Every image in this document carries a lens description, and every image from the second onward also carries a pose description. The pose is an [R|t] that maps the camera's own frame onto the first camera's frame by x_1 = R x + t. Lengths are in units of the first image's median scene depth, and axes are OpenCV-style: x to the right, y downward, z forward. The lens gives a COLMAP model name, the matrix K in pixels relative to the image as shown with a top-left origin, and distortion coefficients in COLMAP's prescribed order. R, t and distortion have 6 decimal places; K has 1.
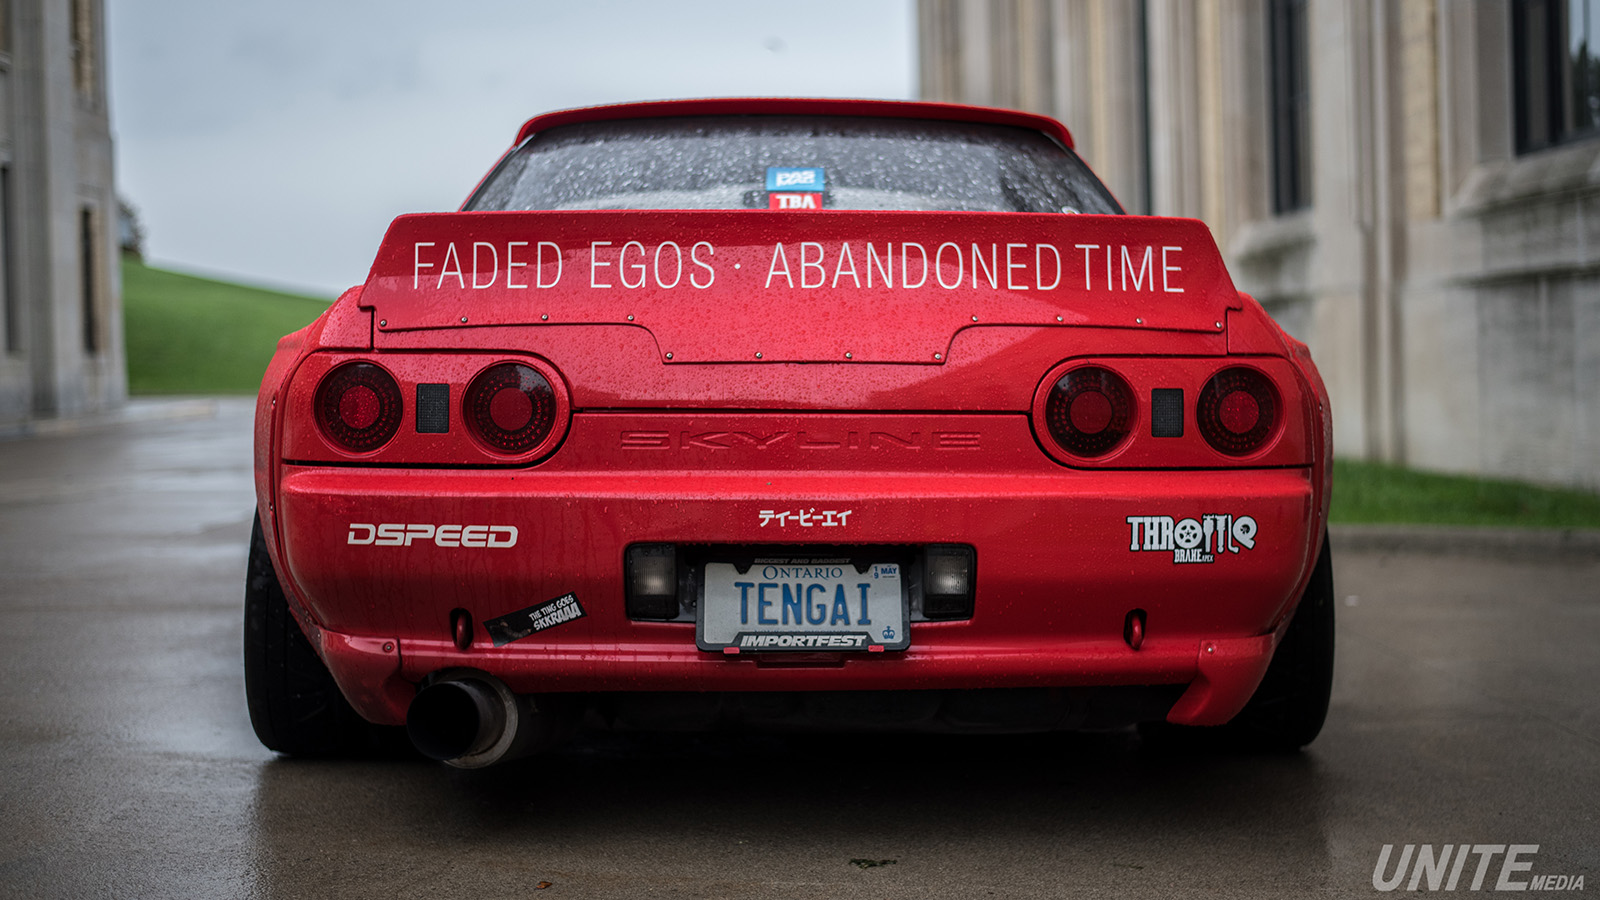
lens RADIAL K [[2343.2, 0, 776.4], [0, 2343.2, 452.5], [0, 0, 1]] dist [-0.089933, 0.026302]
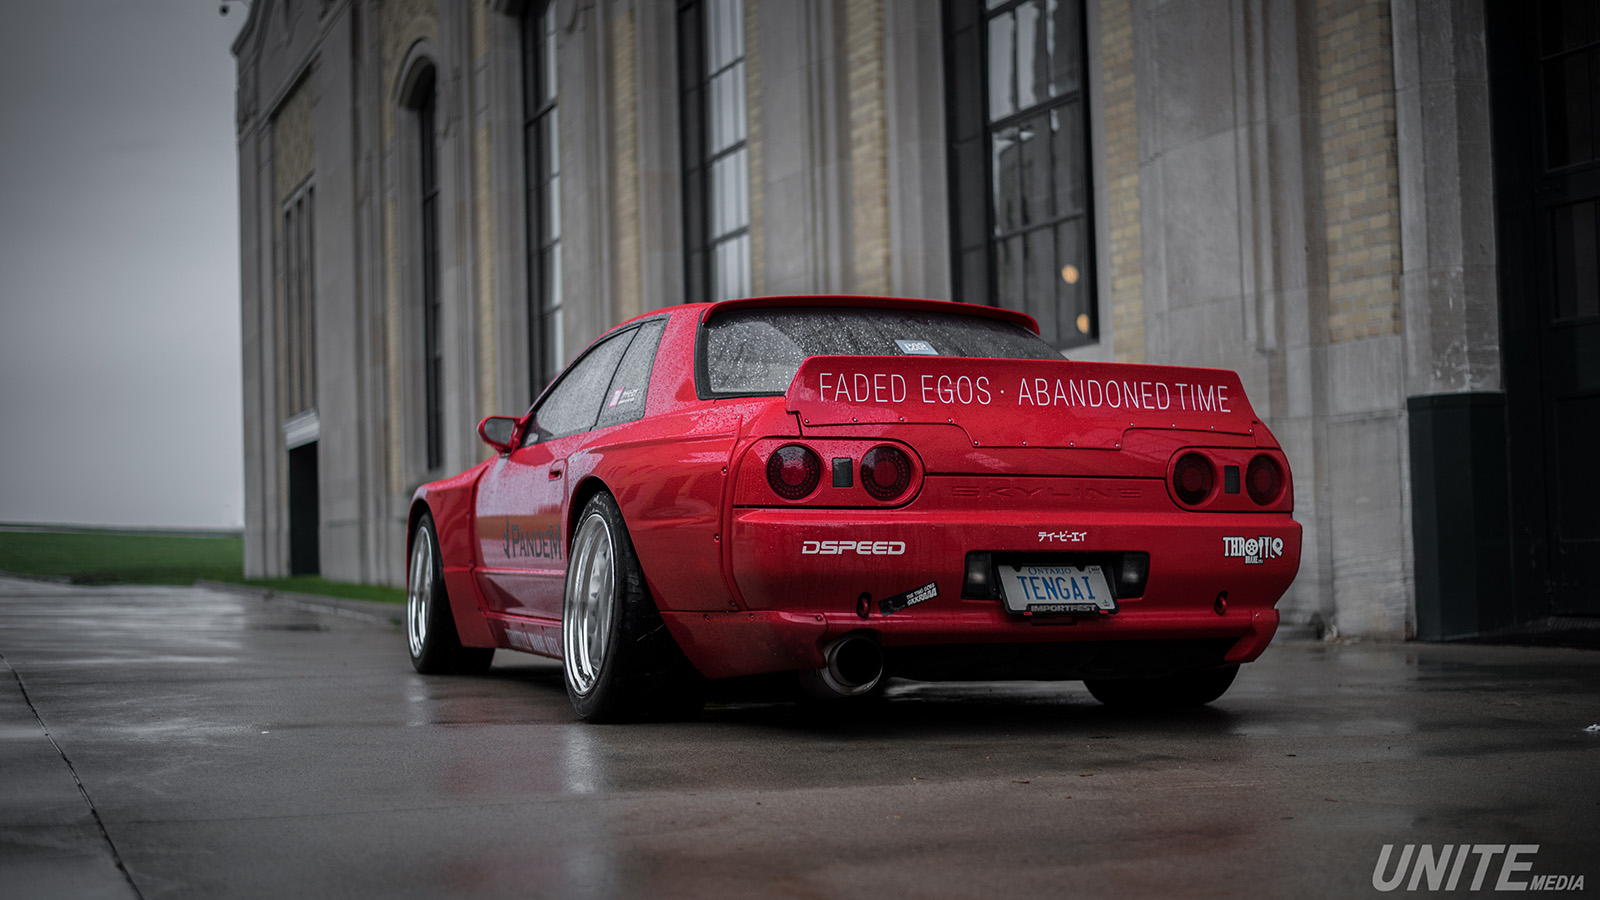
lens RADIAL K [[2343.2, 0, 776.4], [0, 2343.2, 452.5], [0, 0, 1]] dist [-0.089933, 0.026302]
pose [[0.946683, 0.013064, 0.321902, -0.728866], [0.015899, 0.996065, -0.087182, 0.111206], [-0.321774, 0.087652, 0.942750, -0.548713]]
